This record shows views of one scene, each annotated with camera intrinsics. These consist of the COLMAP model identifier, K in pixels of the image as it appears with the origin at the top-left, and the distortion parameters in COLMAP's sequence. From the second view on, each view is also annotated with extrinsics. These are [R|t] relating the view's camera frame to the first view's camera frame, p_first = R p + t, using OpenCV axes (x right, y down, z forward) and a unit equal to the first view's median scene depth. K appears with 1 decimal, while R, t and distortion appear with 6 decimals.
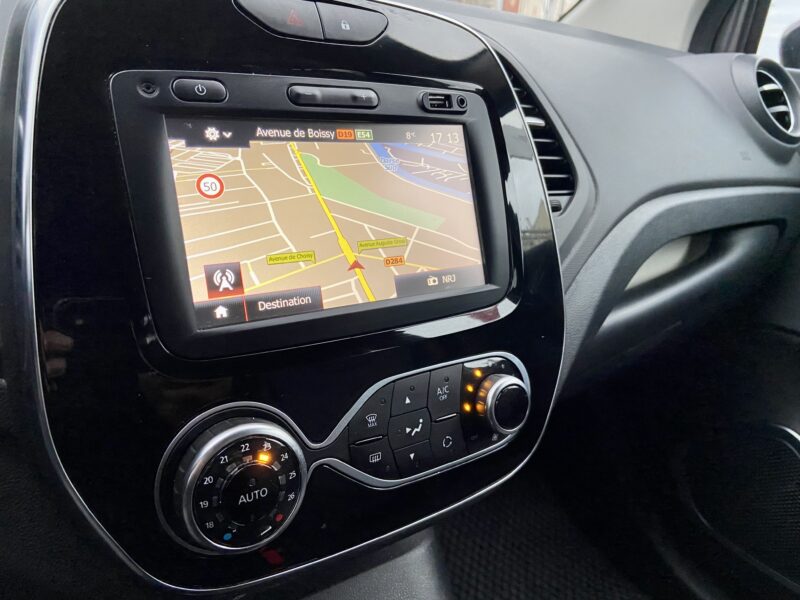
lens RADIAL K [[600.9, 0, 399.1], [0, 600.9, 294.0], [0, 0, 1]] dist [0.057226, -0.042717]
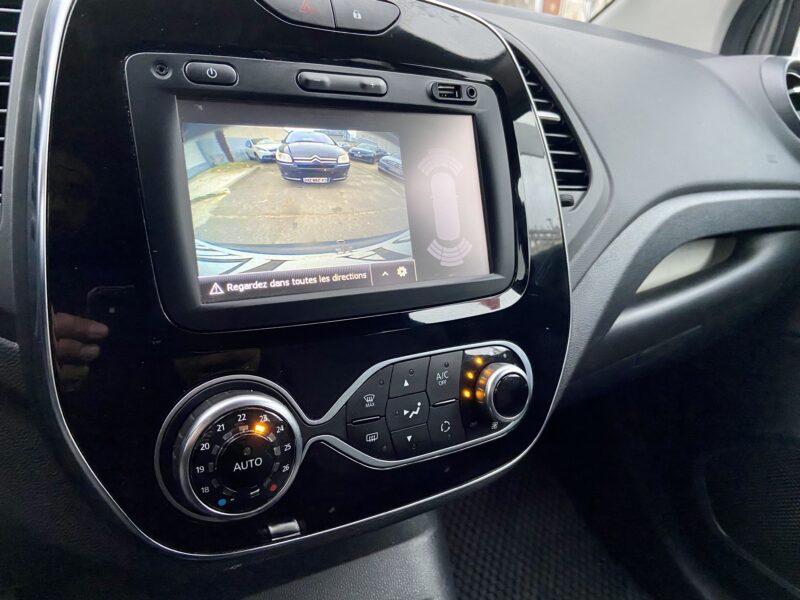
lens RADIAL K [[600.9, 0, 400.4], [0, 600.9, 295.8], [0, 0, 1]] dist [0.057226, -0.042717]
pose [[0.998390, 0.031175, -0.047393, 0.047363], [-0.031330, 0.999506, -0.002521, 0.031313], [0.047291, 0.004002, 0.998873, -0.017958]]
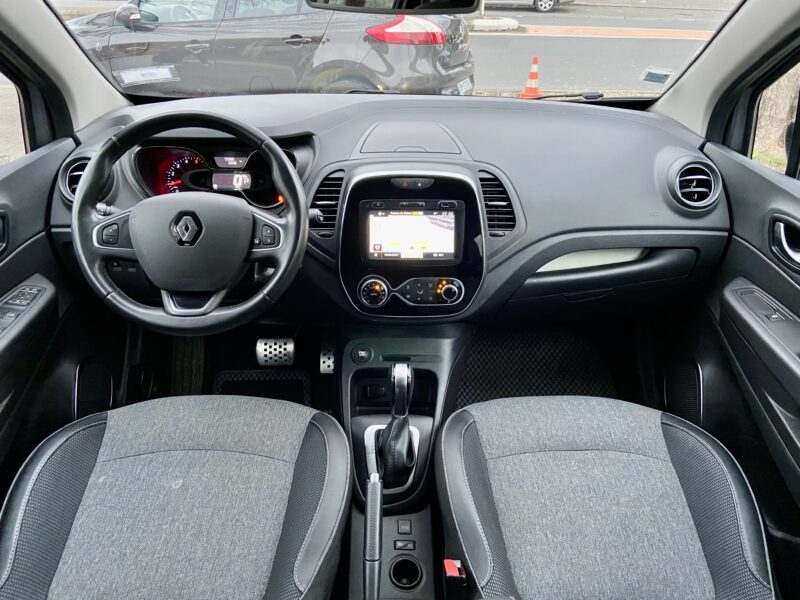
lens RADIAL K [[600.9, 0, 414.5], [0, 600.9, 301.1], [0, 0, 1]] dist [0.057226, -0.042717]
pose [[0.860314, 0.214615, -0.462386, 1.769552], [-0.137265, 0.971084, 0.195331, -0.463072], [0.490936, -0.104577, 0.864896, -2.327493]]
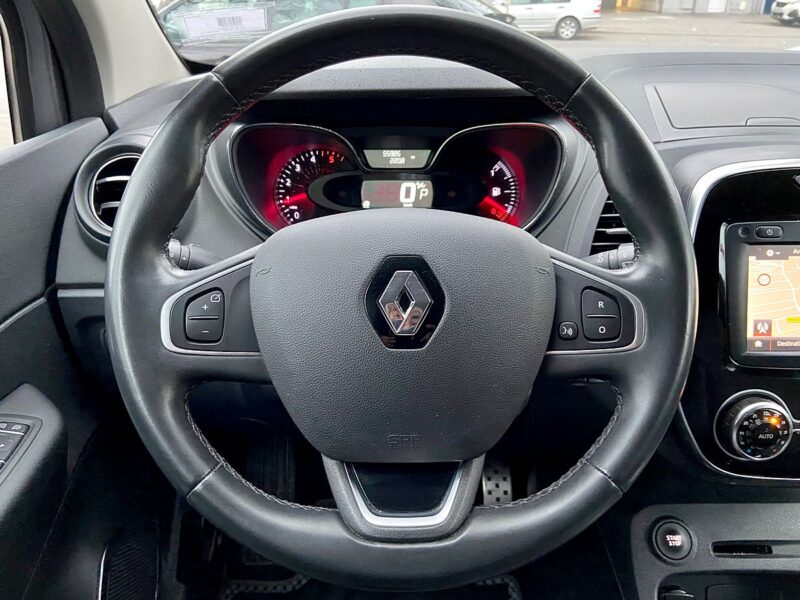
lens RADIAL K [[600.9, 0, 404.3], [0, 600.9, 294.1], [0, 0, 1]] dist [0.057226, -0.042717]
pose [[0.851196, 0.177141, -0.494050, -0.276638], [-0.125537, 0.982714, 0.136063, -0.220872], [0.509613, -0.053795, 0.858721, -1.122502]]
